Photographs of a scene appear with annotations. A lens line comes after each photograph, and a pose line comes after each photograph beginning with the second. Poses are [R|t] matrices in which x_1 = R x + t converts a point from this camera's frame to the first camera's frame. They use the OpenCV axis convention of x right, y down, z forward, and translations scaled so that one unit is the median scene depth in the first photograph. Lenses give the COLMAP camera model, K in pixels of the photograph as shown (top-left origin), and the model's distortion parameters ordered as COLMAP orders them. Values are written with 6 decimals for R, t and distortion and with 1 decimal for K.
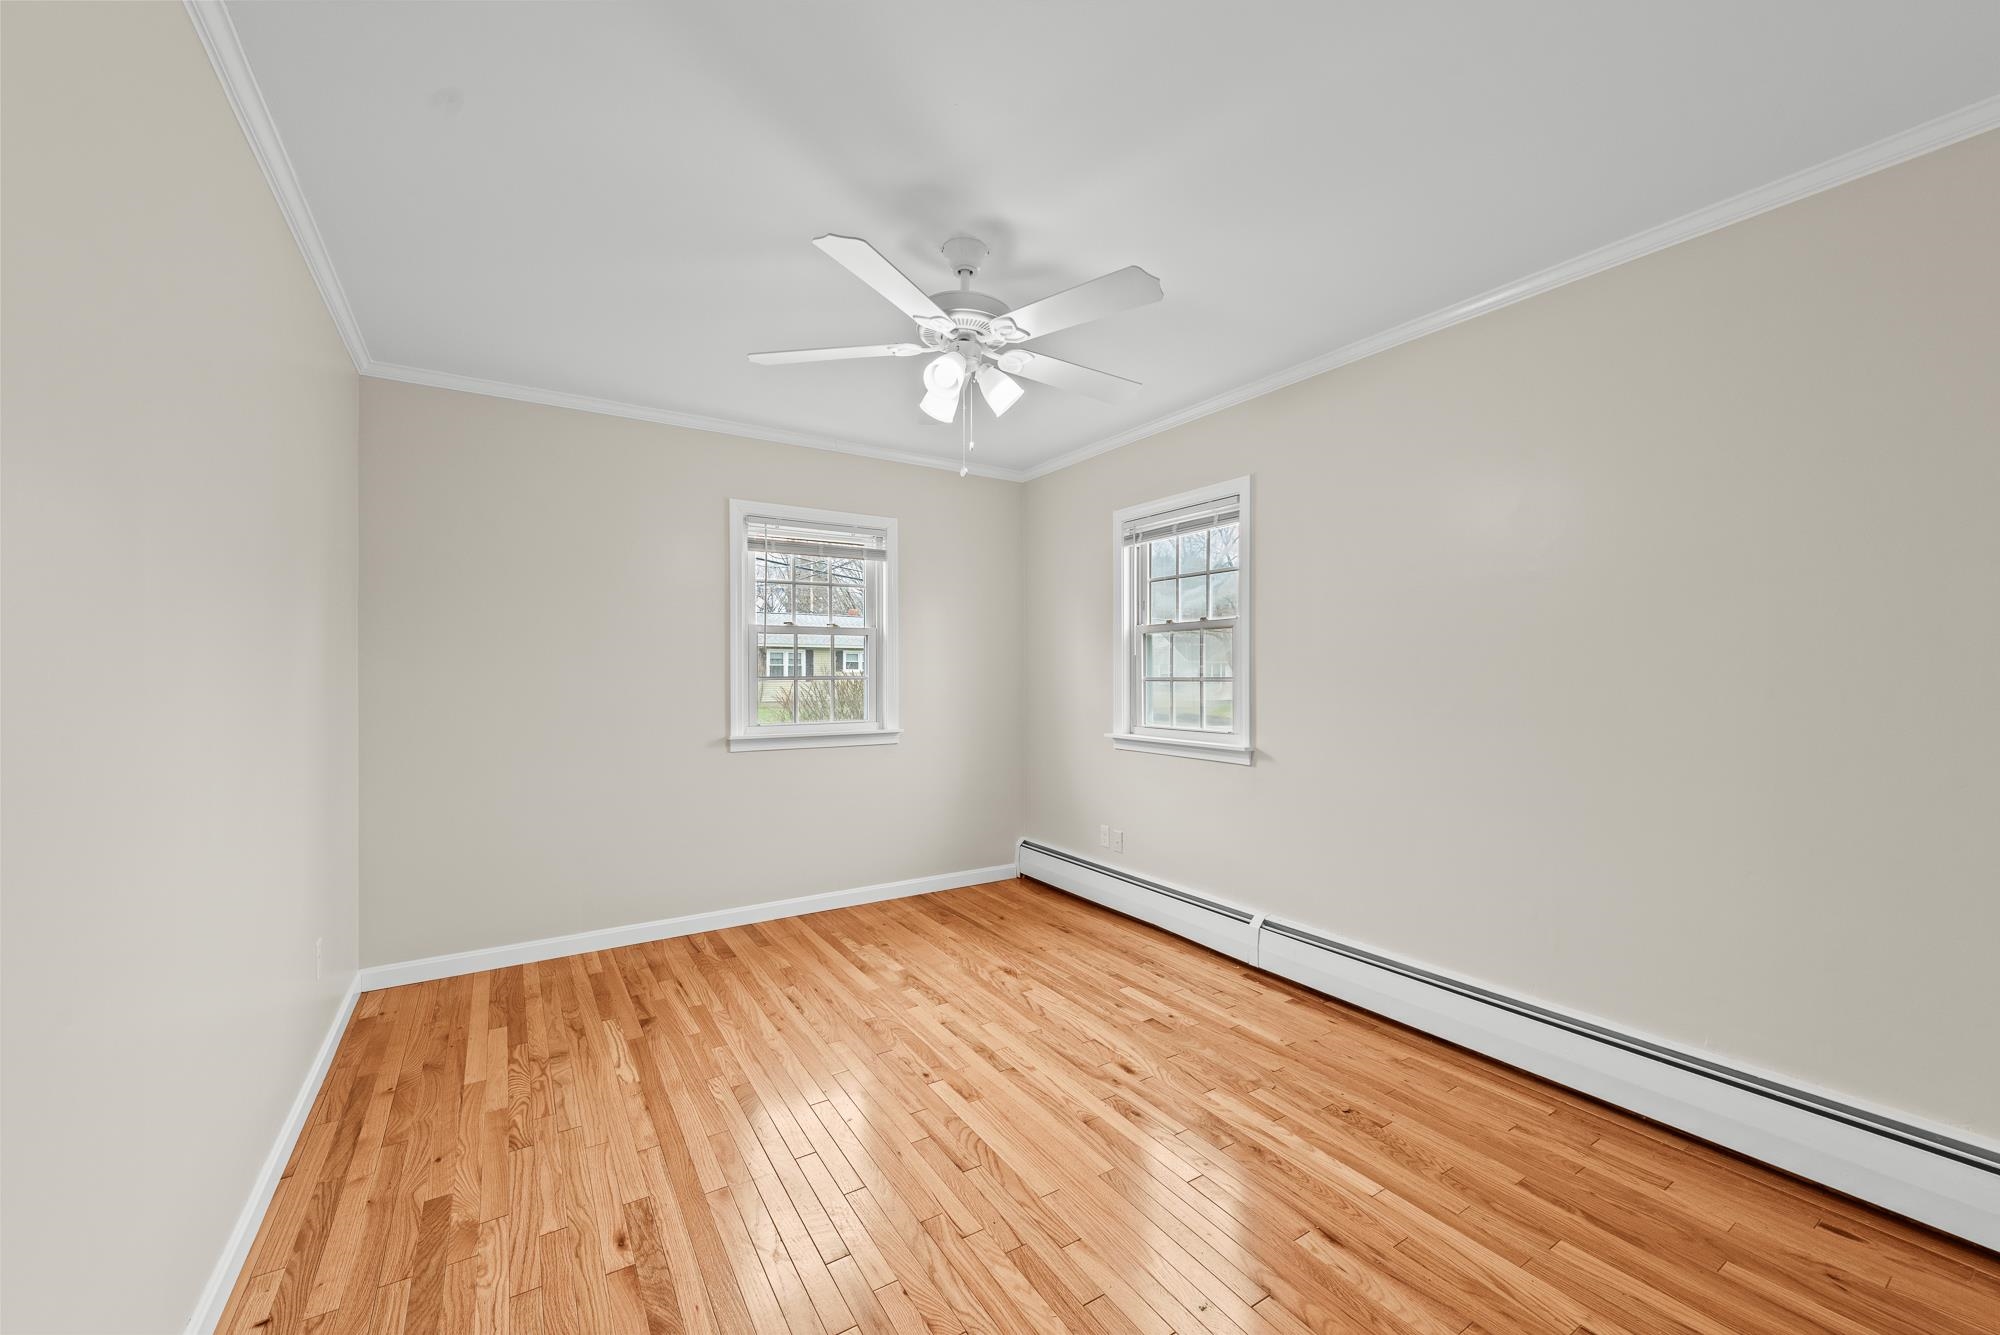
lens RADIAL K [[783.5, 0, 1010.2], [0, 783.5, 674.6], [0, 0, 1]] dist [0.020282, -0.006988]
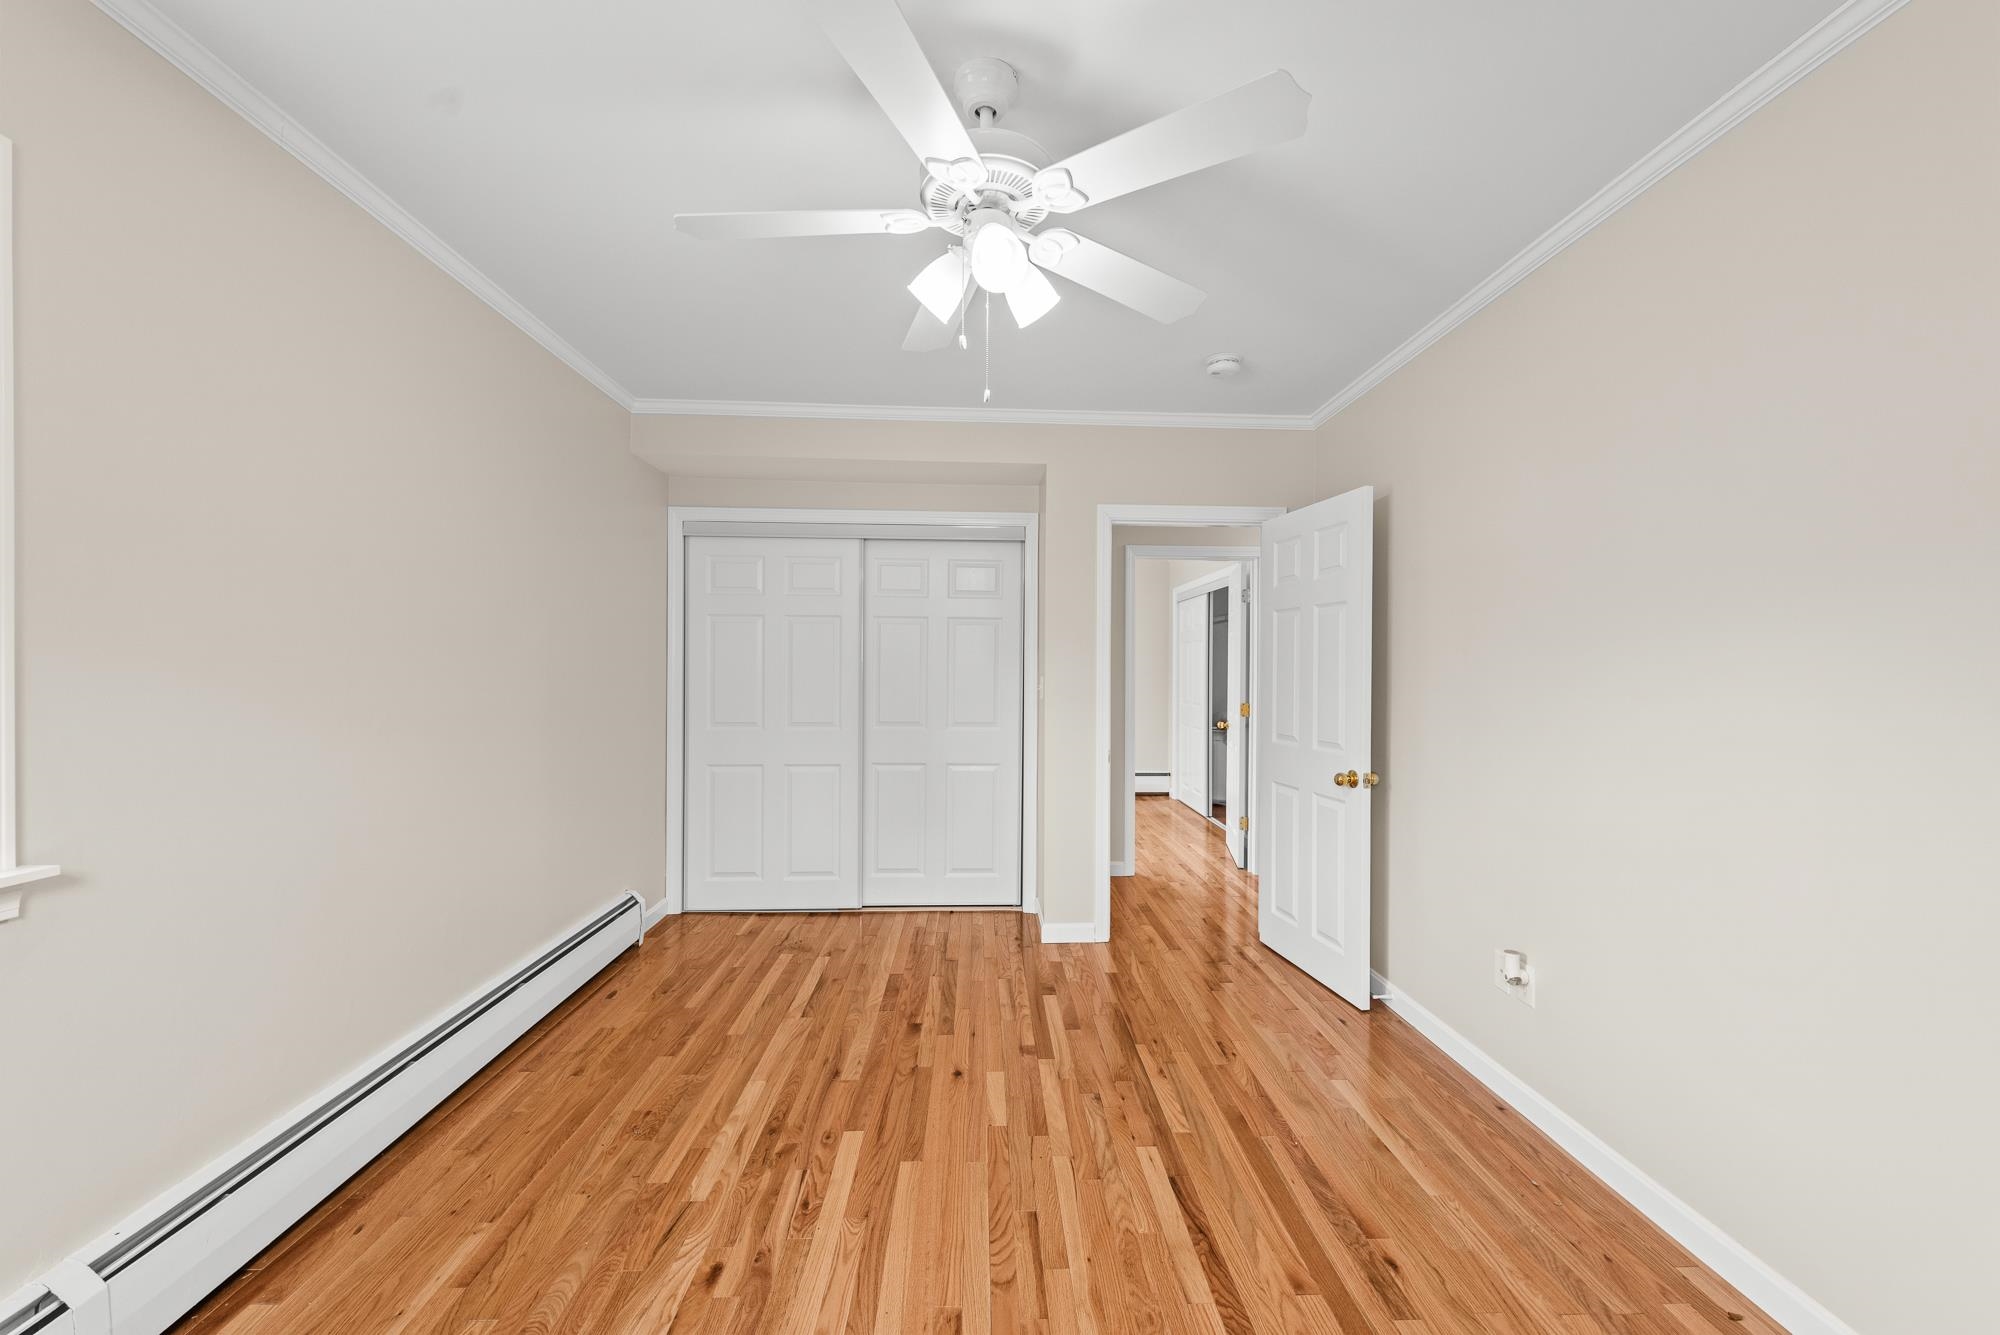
lens RADIAL K [[783.5, 0, 1010.2], [0, 783.5, 674.6], [0, 0, 1]] dist [0.020282, -0.006988]
pose [[-0.865386, -0.006778, 0.501060, -0.492459], [-0.003788, 0.999968, 0.006984, -0.008738], [-0.501092, 0.004146, -0.865384, 1.803421]]
